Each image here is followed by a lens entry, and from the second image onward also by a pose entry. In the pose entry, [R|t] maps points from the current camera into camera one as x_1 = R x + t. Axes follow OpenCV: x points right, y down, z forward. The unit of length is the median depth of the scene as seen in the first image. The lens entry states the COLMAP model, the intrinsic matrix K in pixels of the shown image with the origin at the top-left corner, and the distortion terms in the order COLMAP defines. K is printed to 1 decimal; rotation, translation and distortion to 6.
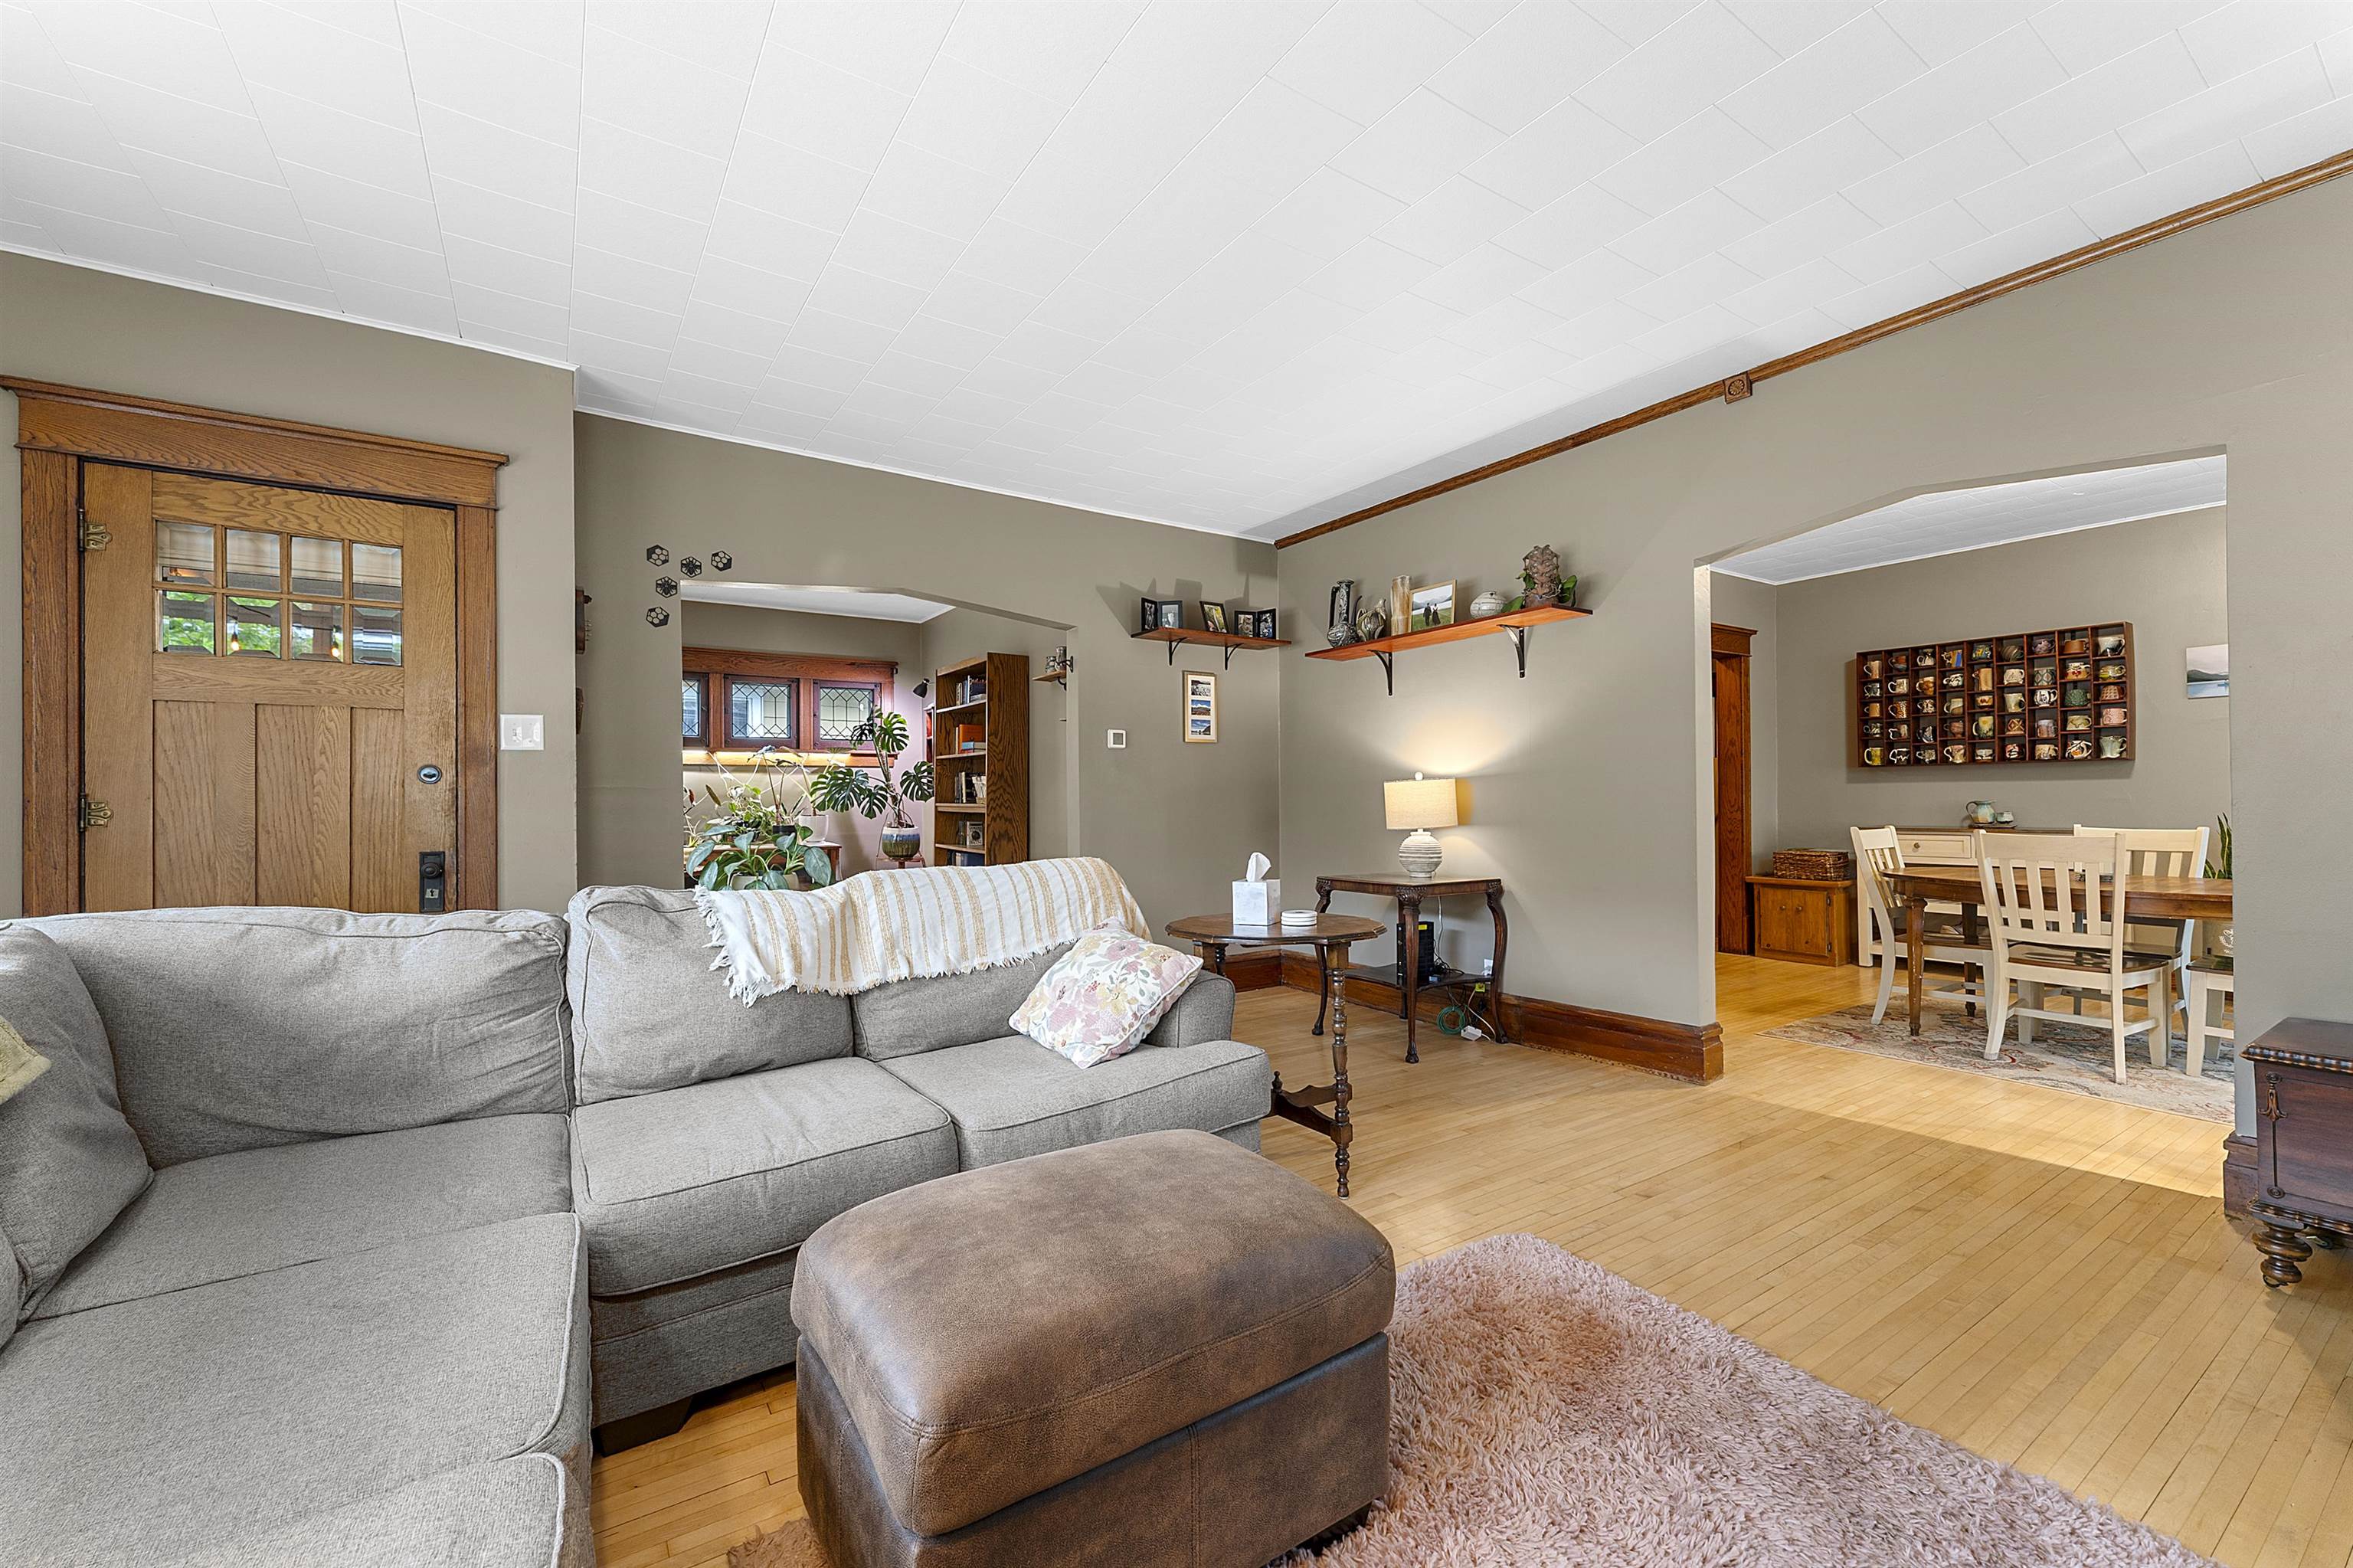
lens RADIAL K [[953.4, 0, 1152.1], [0, 953.4, 789.0], [0, 0, 1]] dist [-0.006098, -0.001112]
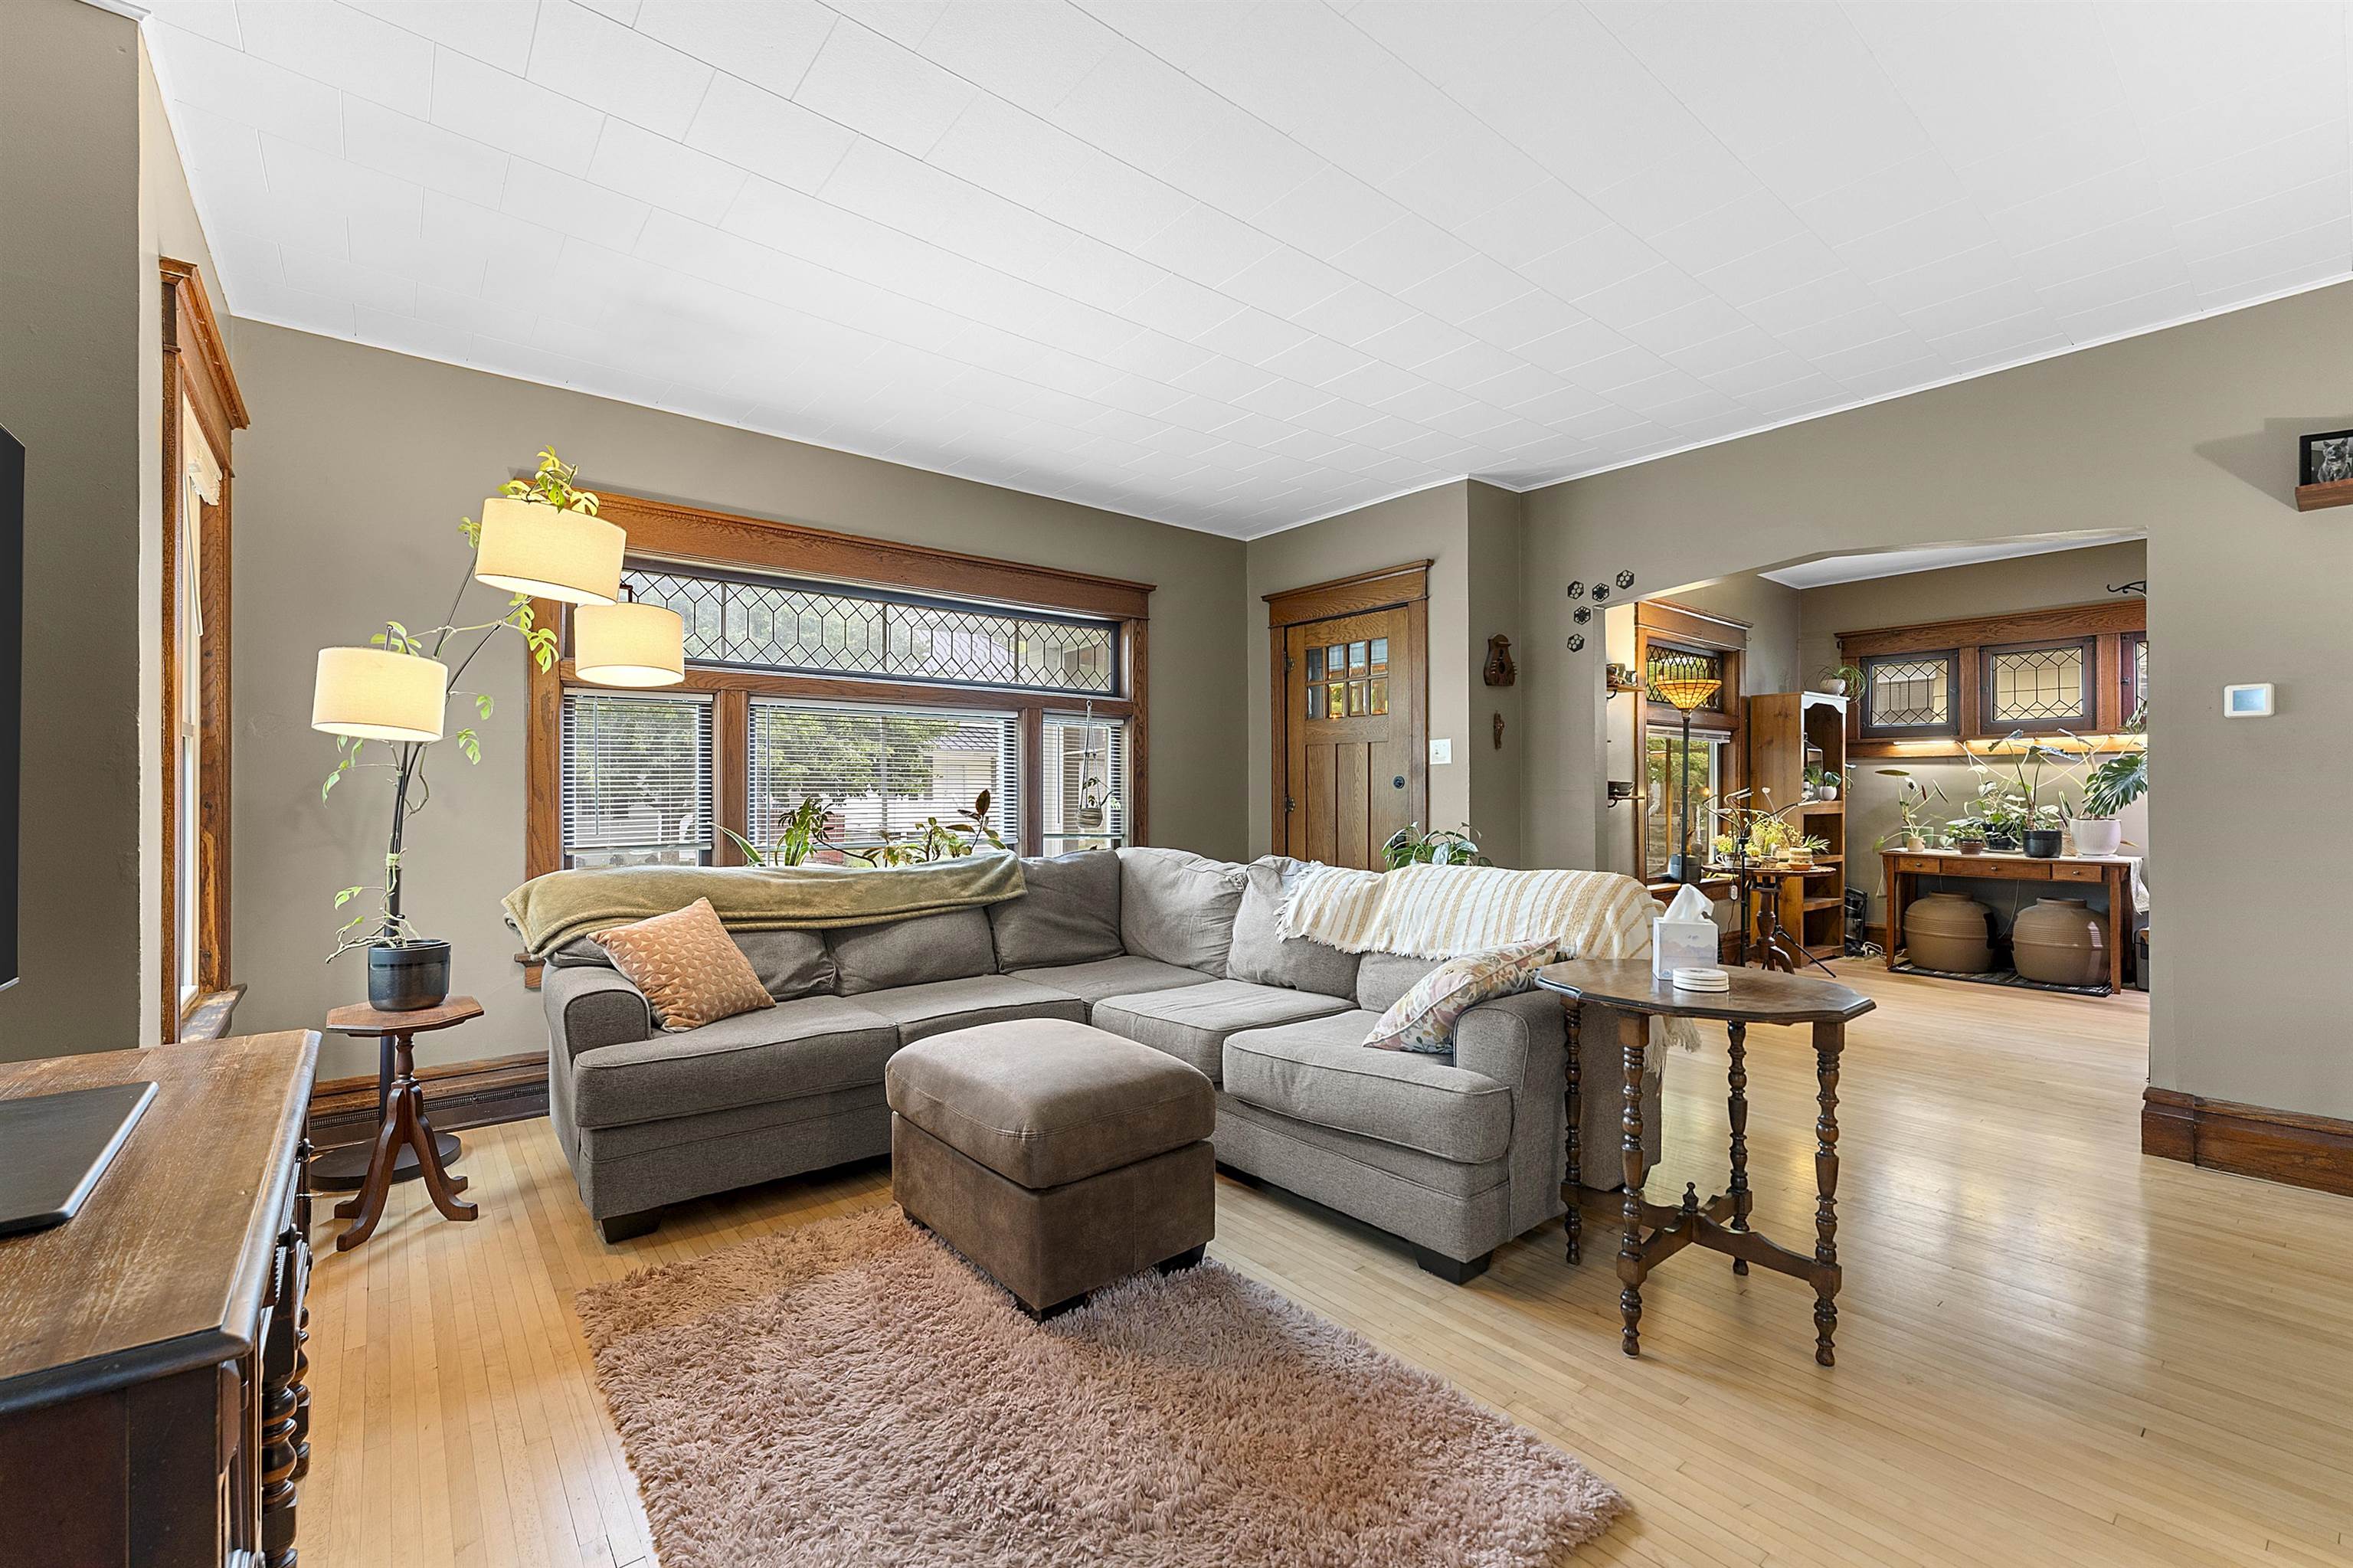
lens RADIAL K [[953.4, 0, 1159.8], [0, 953.4, 791.7], [0, 0, 1]] dist [-0.006098, -0.001112]
pose [[0.100800, 0.003867, -0.994899, 0.379941], [0.010541, 0.999932, 0.004955, -0.006396], [0.994851, -0.010987, 0.100753, 0.240511]]
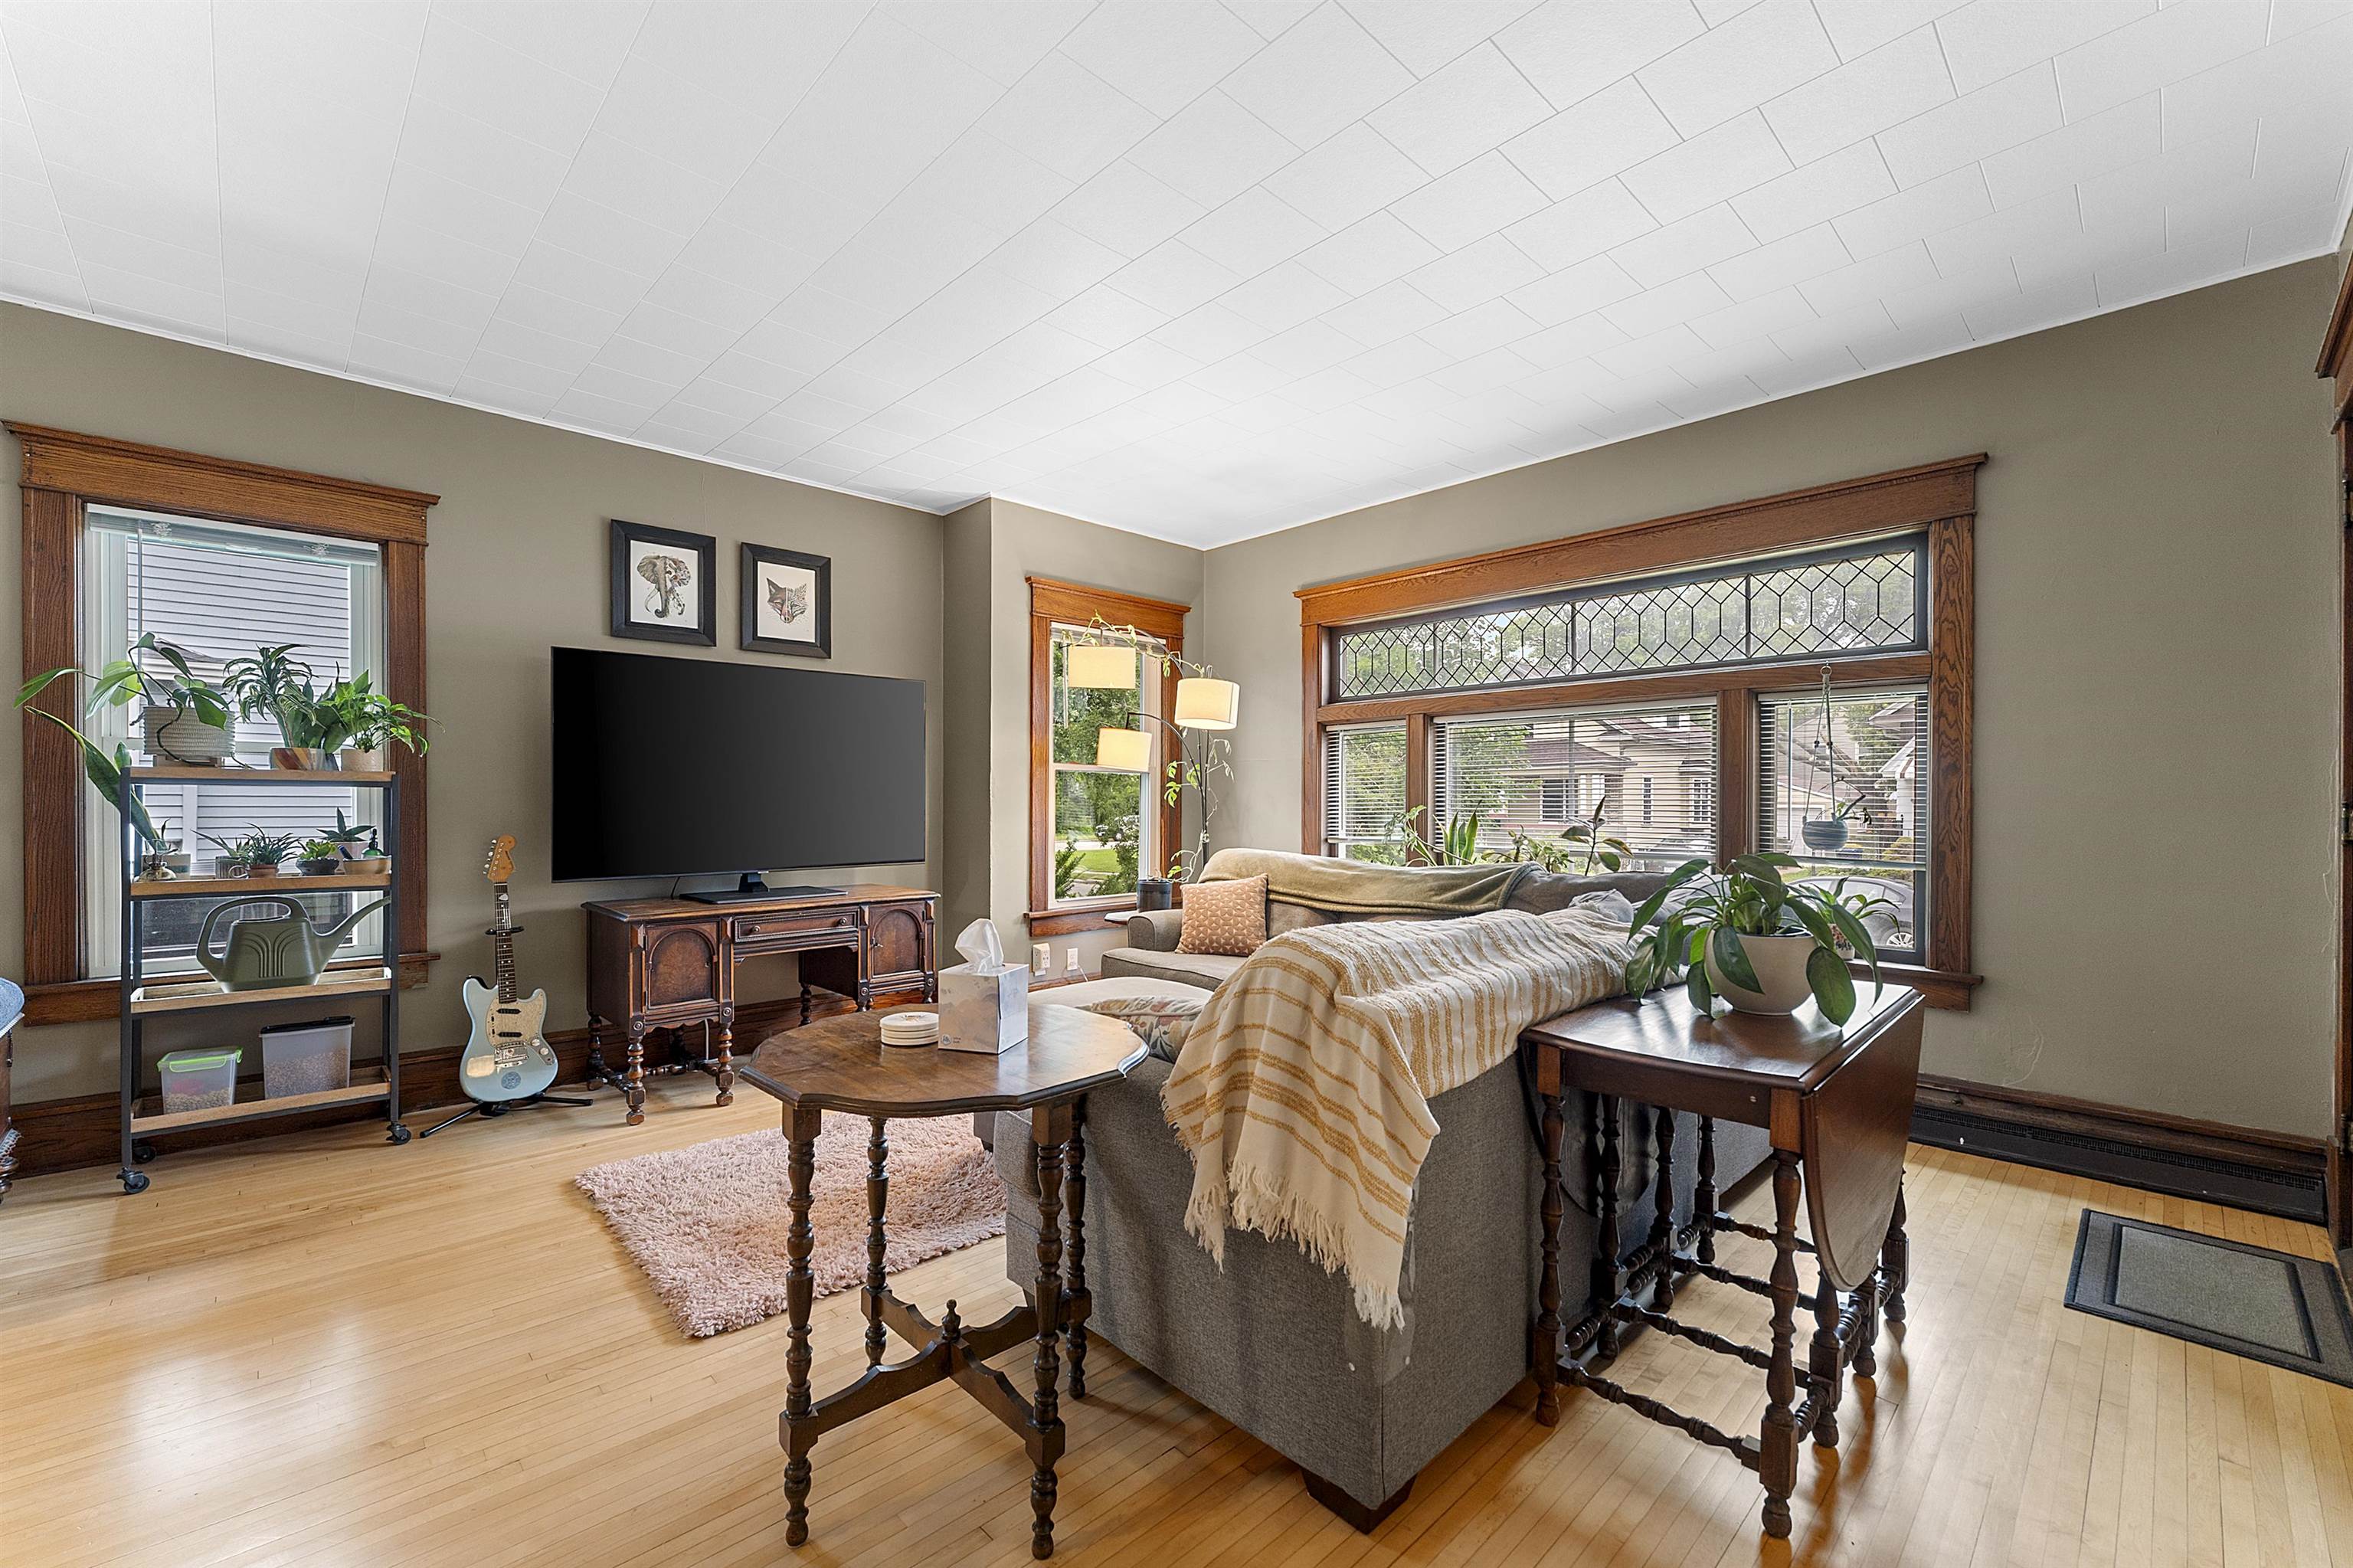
lens RADIAL K [[953.4, 0, 1155.9], [0, 953.4, 799.1], [0, 0, 1]] dist [-0.006098, -0.001112]
pose [[-0.980115, 0.006603, -0.198322, 0.050399], [0.009314, 0.999875, -0.012739, 0.002586], [0.198213, -0.014333, -0.980054, 0.768524]]
